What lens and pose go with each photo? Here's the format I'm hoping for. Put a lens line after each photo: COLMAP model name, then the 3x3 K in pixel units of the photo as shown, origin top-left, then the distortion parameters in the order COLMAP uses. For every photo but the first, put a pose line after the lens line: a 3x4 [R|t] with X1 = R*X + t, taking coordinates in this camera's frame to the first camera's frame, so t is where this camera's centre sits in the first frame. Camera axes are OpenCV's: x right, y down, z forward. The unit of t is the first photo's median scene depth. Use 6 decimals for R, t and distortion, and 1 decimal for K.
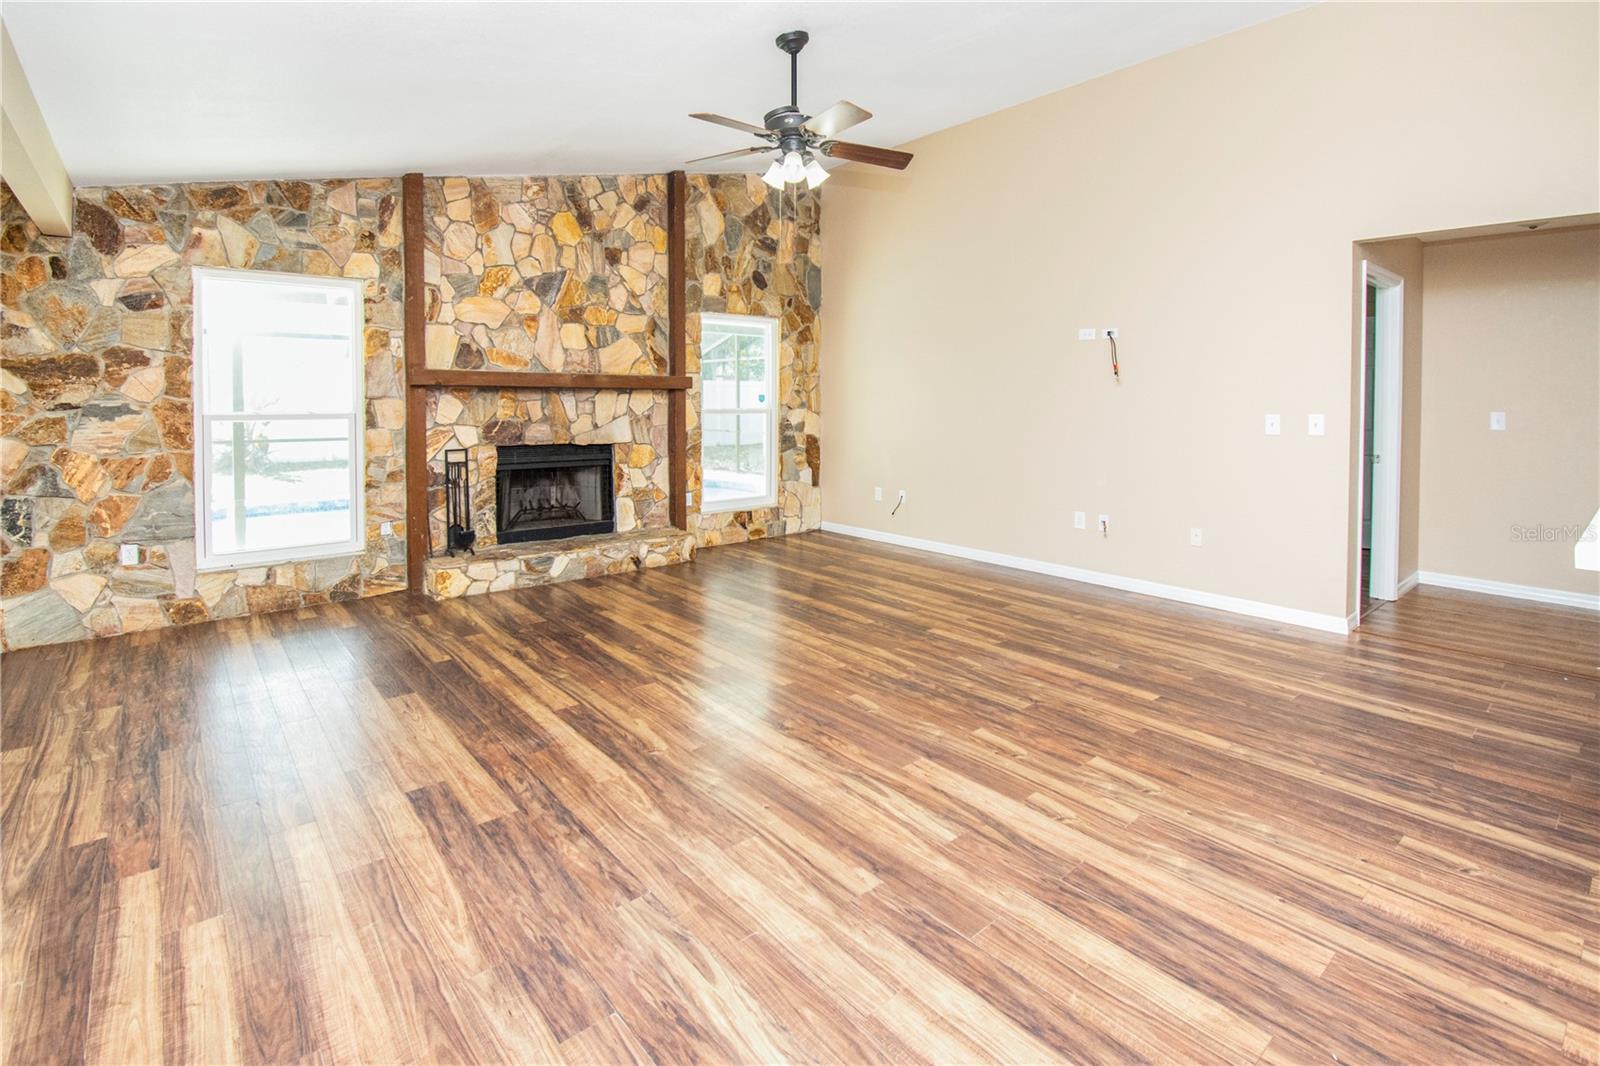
lens RADIAL K [[706.2, 0, 800.0], [0, 706.2, 533.0], [0, 0, 1]] dist [0.022568, -0.022464]
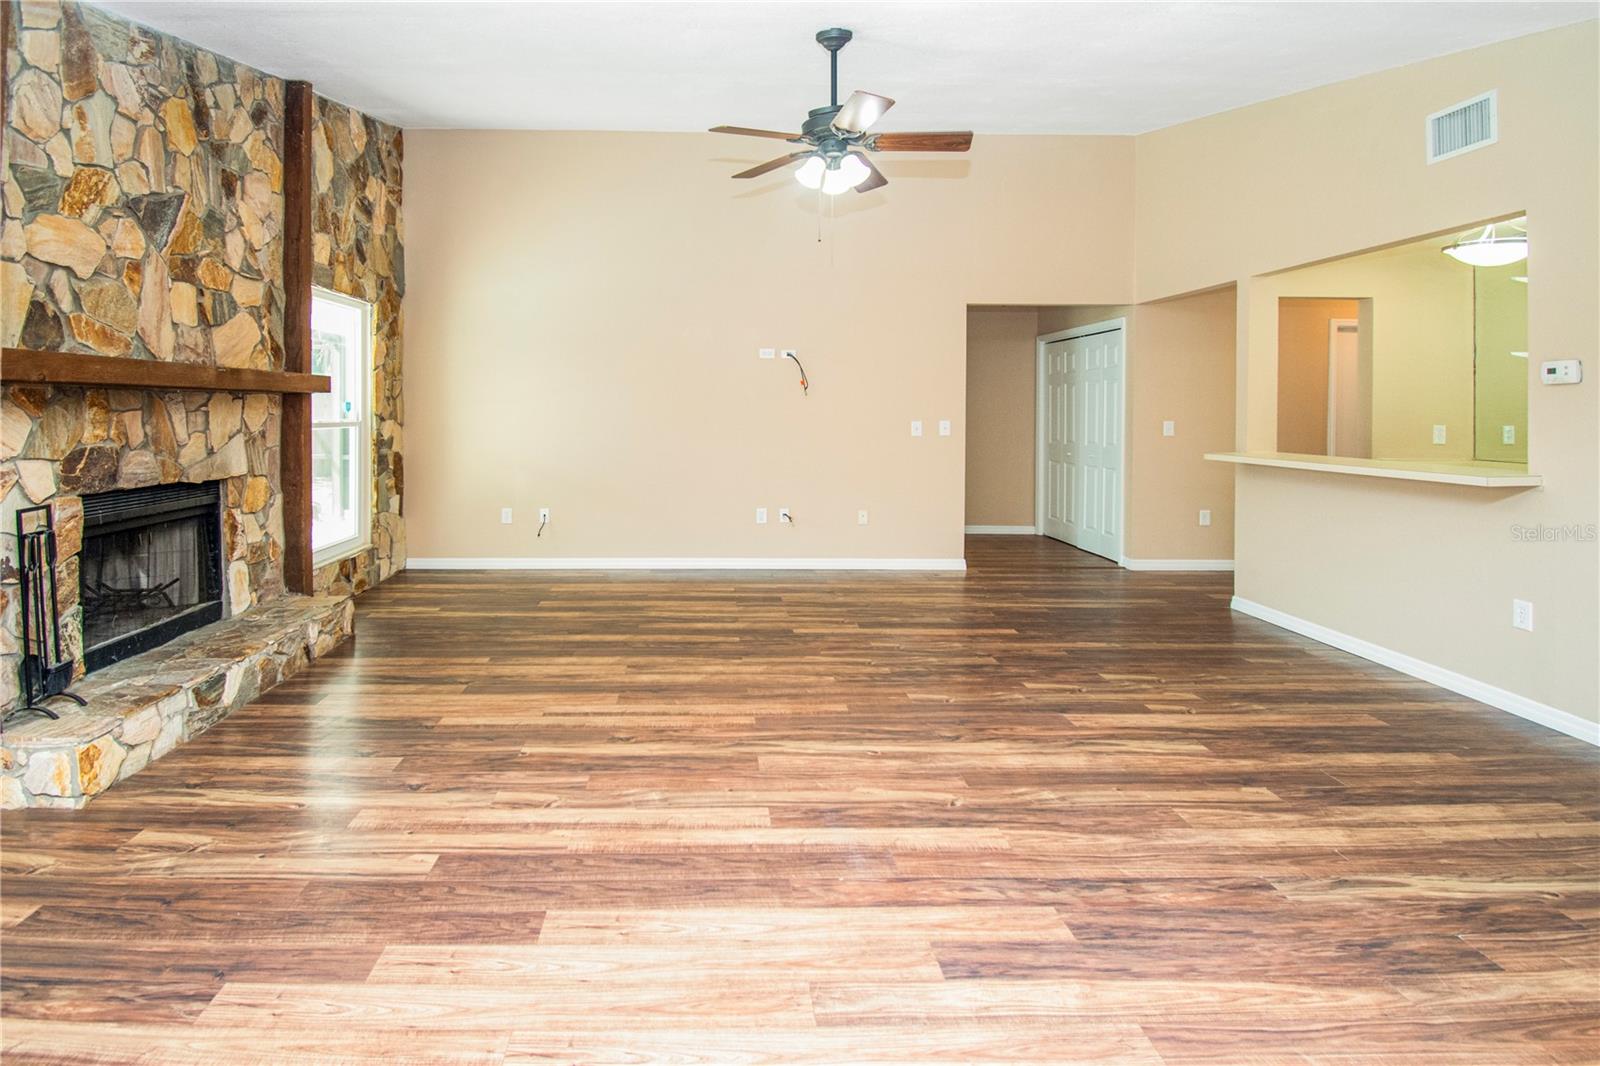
lens RADIAL K [[687.0, 0, 799.2], [0, 687.0, 518.3], [0, 0, 1]] dist [0.022951, -0.019632]
pose [[0.667984, -0.113874, 0.735411, -0.426942], [0.134917, 0.990378, 0.030807, -0.045741], [-0.731843, 0.078641, 0.676921, 0.239685]]
